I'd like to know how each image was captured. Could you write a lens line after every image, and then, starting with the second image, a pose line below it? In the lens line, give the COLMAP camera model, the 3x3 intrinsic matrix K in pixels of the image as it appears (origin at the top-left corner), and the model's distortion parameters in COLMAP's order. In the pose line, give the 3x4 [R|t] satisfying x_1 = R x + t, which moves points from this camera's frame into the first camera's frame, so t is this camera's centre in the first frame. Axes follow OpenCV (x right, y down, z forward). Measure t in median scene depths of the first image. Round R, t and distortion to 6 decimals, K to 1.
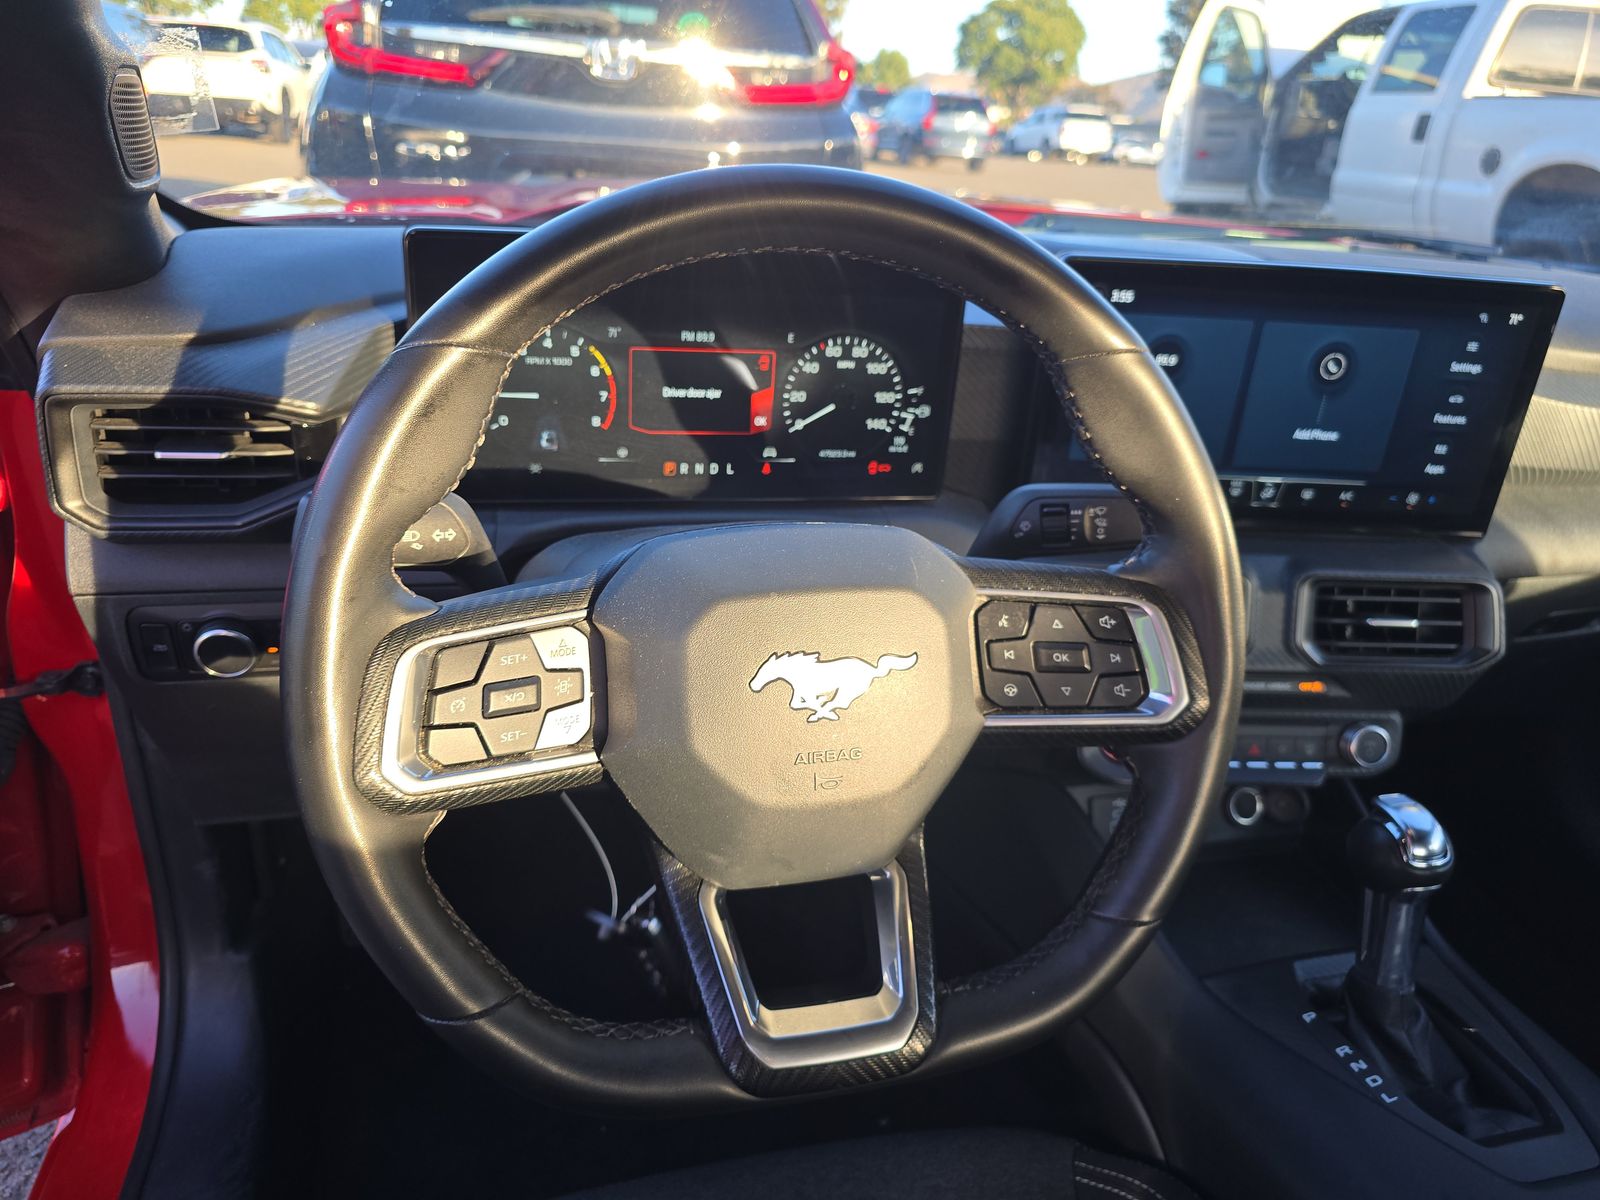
lens RADIAL K [[1083.3, 0, 804.7], [0, 1083.3, 607.2], [0, 0, 1]] dist [0.035165, -0.029989]
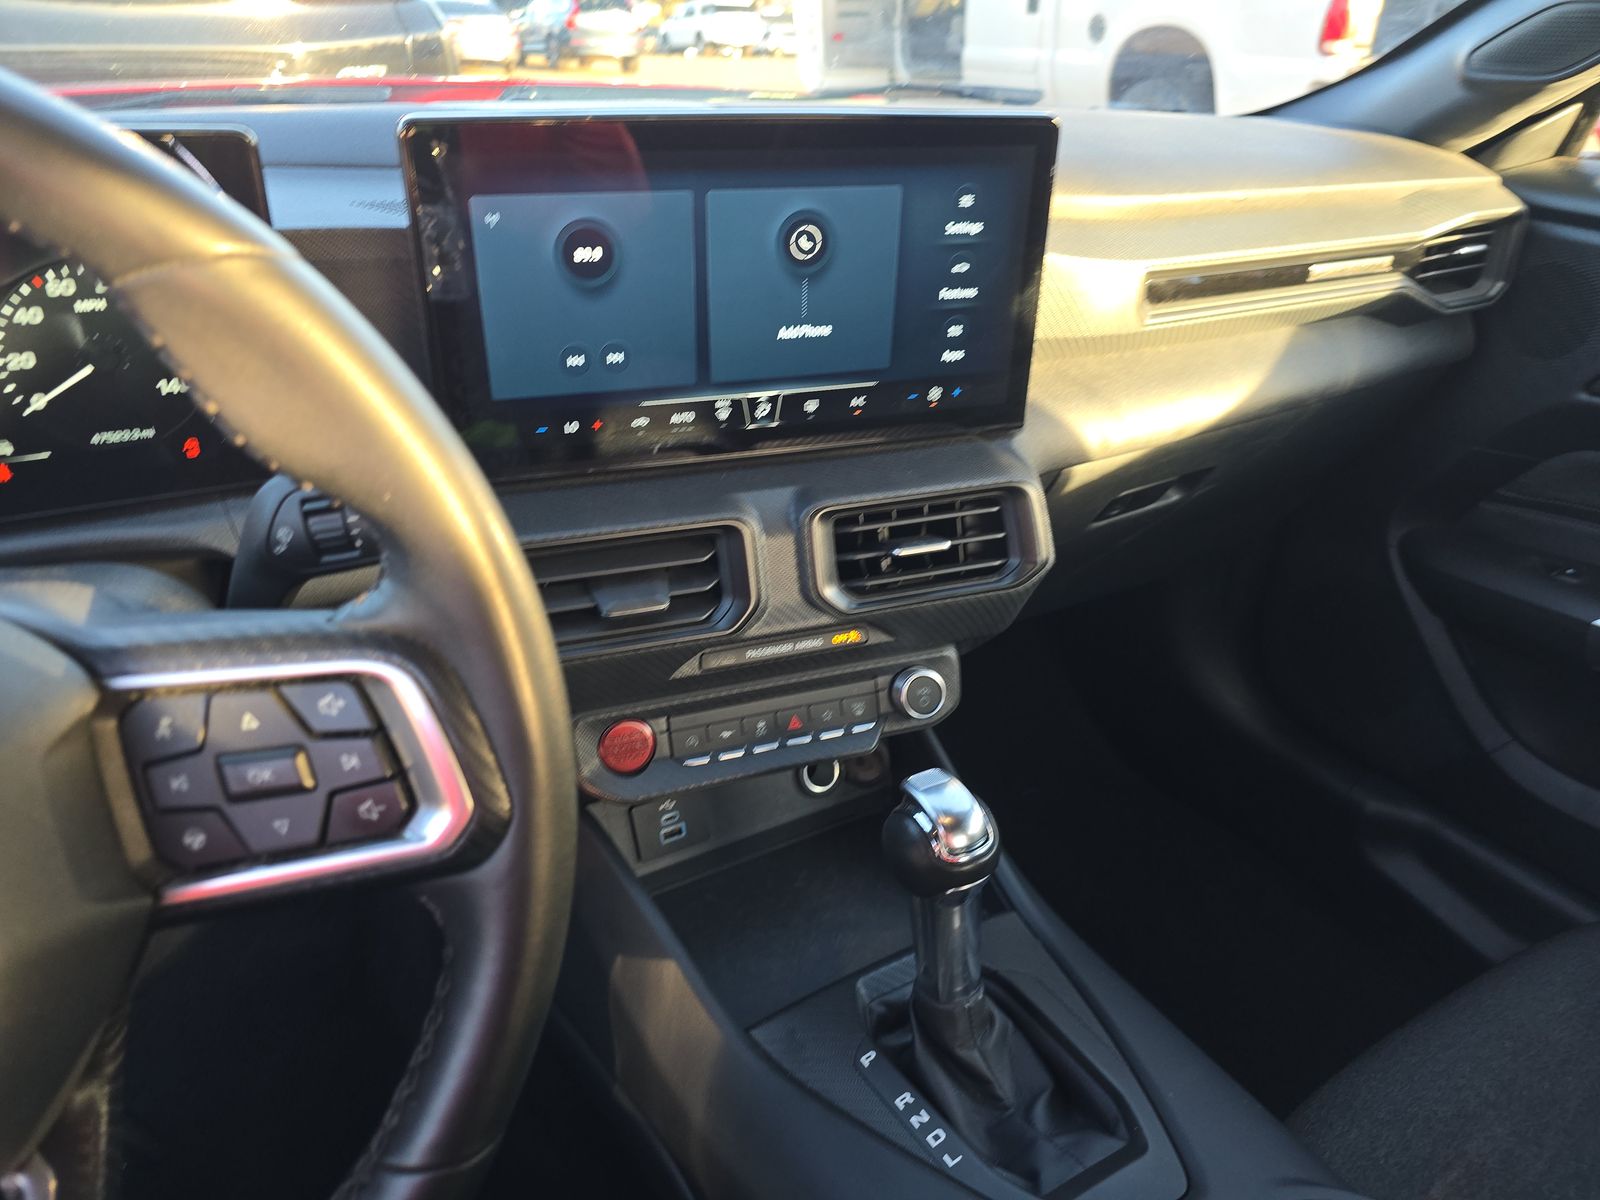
lens RADIAL K [[1077.0, 0, 755.8], [0, 1077.0, 602.9], [0, 0, 1]] dist [0.080853, -0.112830]
pose [[0.965911, -0.162856, 0.201231, 0.264919], [0.147622, 0.985065, 0.088621, -0.040468], [-0.212658, -0.055893, 0.975527, 0.240525]]
